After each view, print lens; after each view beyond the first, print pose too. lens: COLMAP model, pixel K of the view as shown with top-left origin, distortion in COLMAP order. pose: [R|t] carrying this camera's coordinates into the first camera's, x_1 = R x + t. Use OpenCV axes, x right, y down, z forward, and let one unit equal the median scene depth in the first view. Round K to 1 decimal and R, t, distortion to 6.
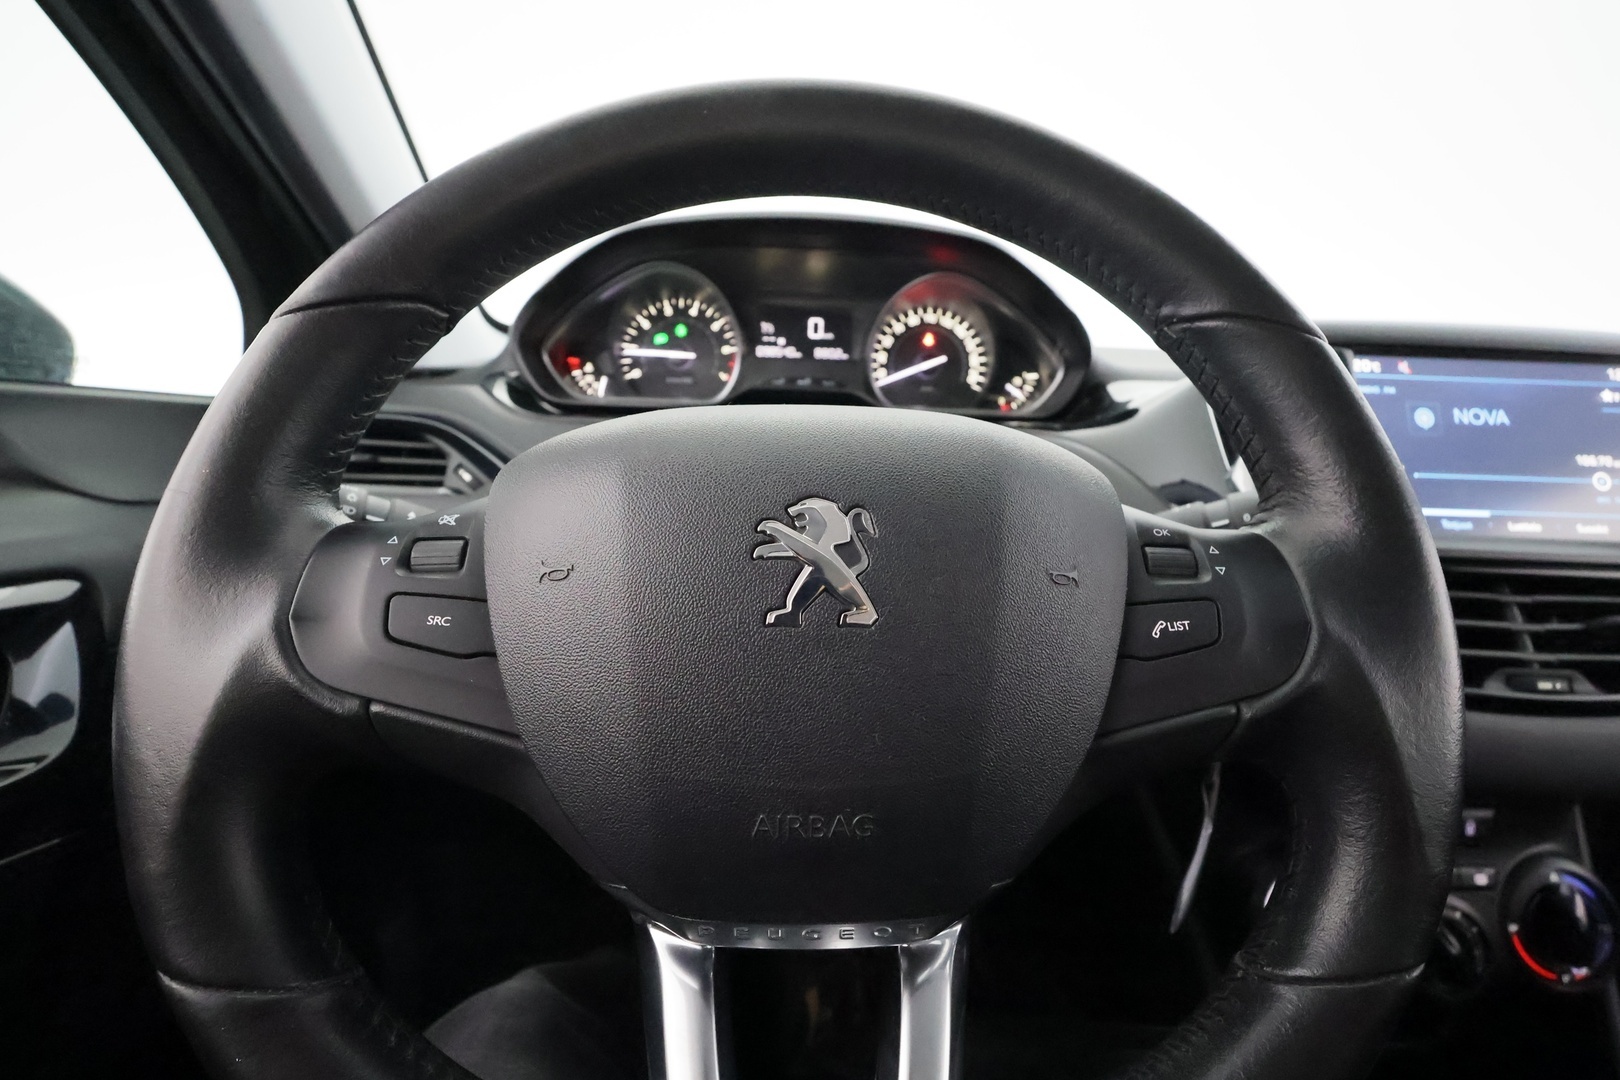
lens RADIAL K [[755.1, 0, 810.0], [0, 755.1, 540.0], [0, 0, 1]] dist [0.000624, 0.000261]
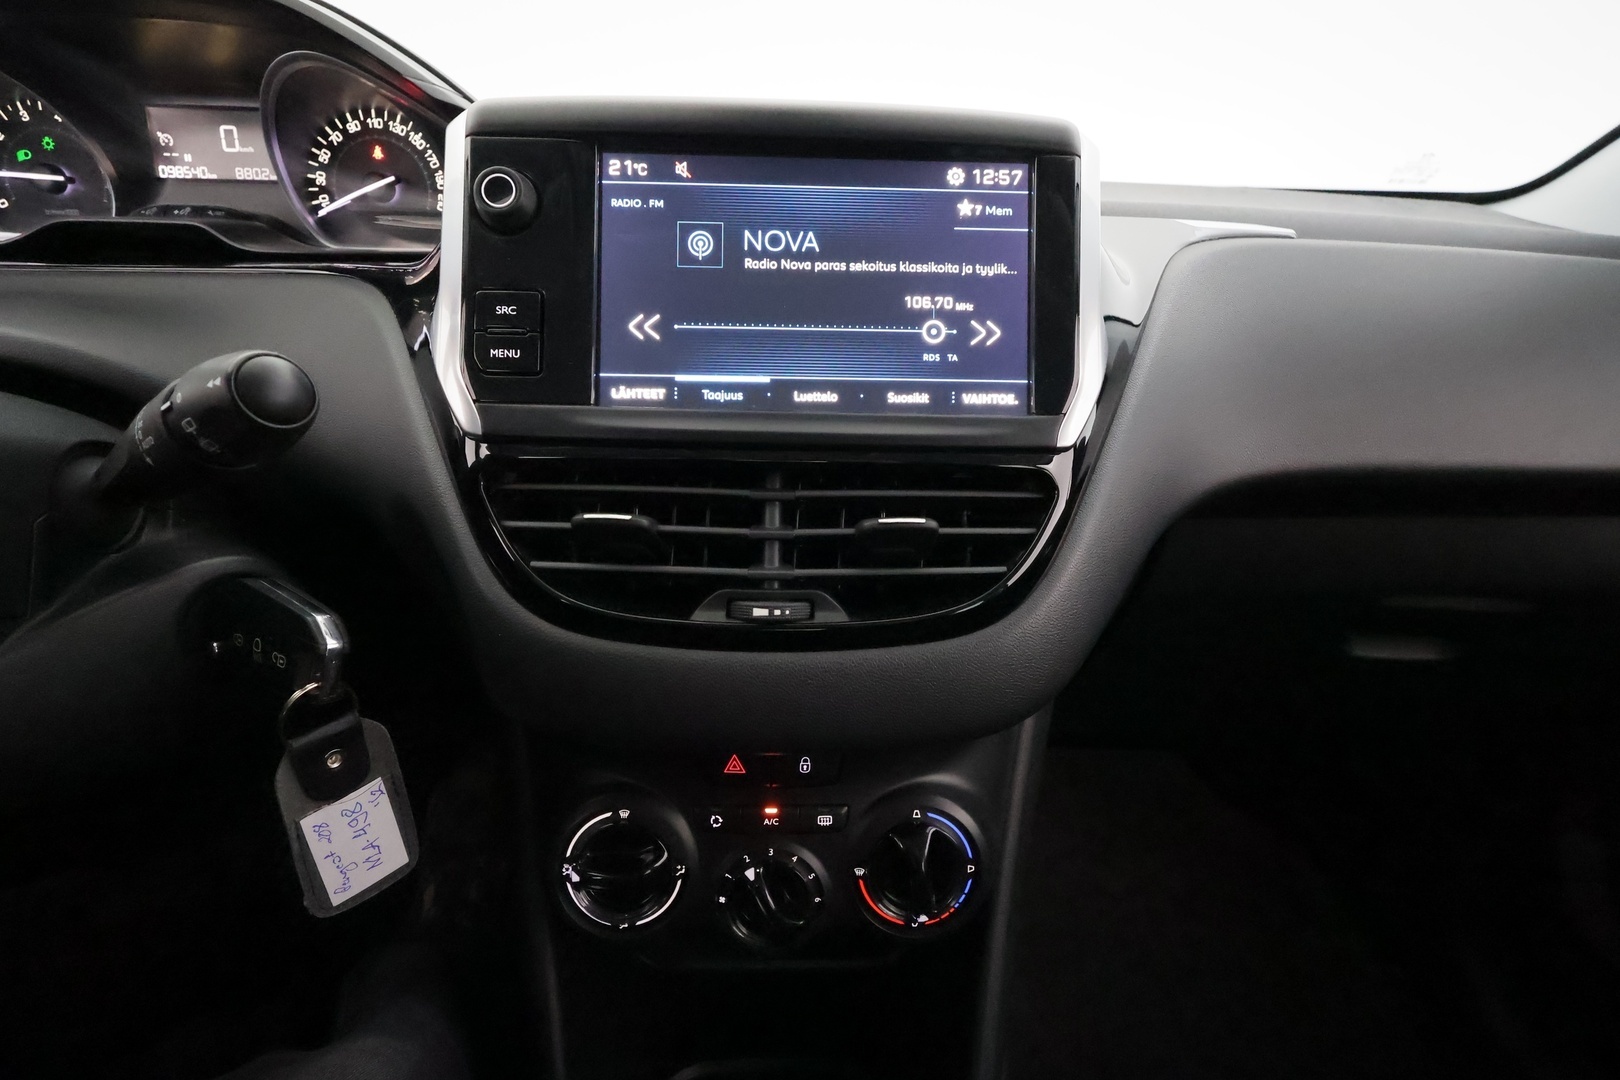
lens RADIAL K [[755.1, 0, 810.0], [0, 755.1, 540.0], [0, 0, 1]] dist [0.000624, 0.000261]
pose [[0.999540, -0.022863, 0.019948, 0.593817], [0.018803, 0.982720, 0.184140, -0.009882], [-0.023813, -0.183680, 0.982698, 0.158444]]
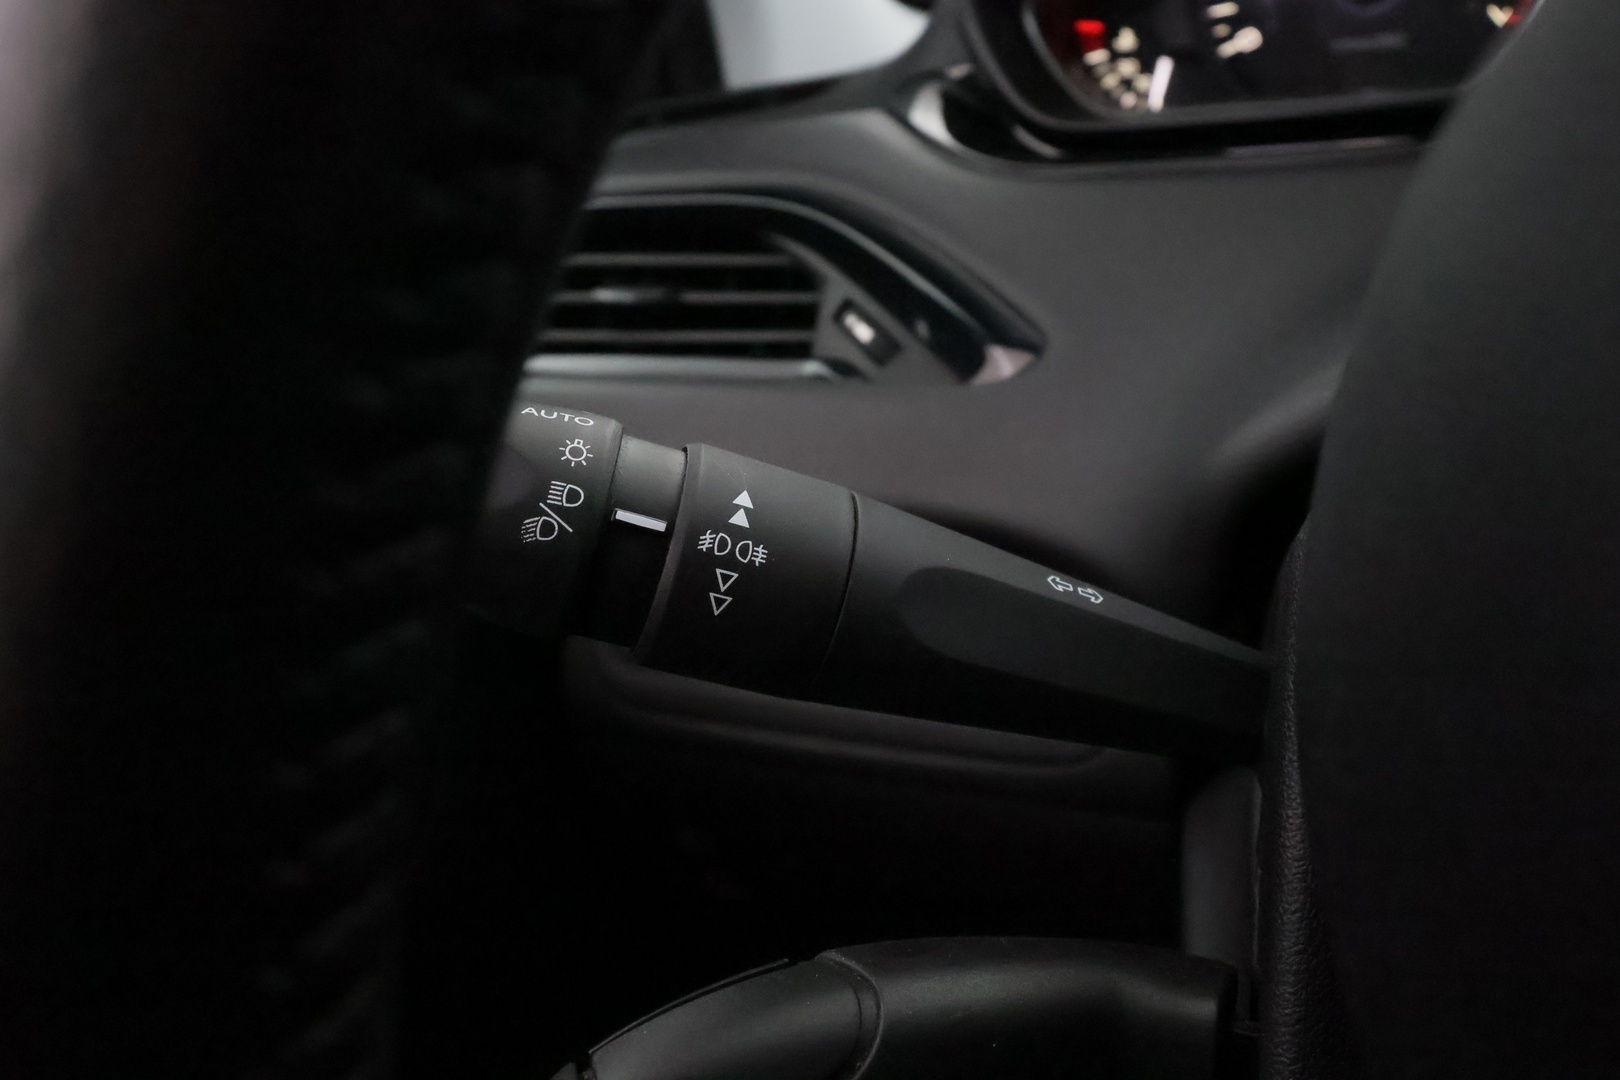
lens RADIAL K [[1300.0, 0, 810.0], [0, 1300.0, 540.0], [0, 0, 1]] dist [-0.006860, -0.003235]
pose [[0.903949, 0.033484, -0.426327, -0.144687], [0.014583, 0.993936, 0.108985, -0.040371], [0.427391, -0.104734, 0.897980, 0.280603]]
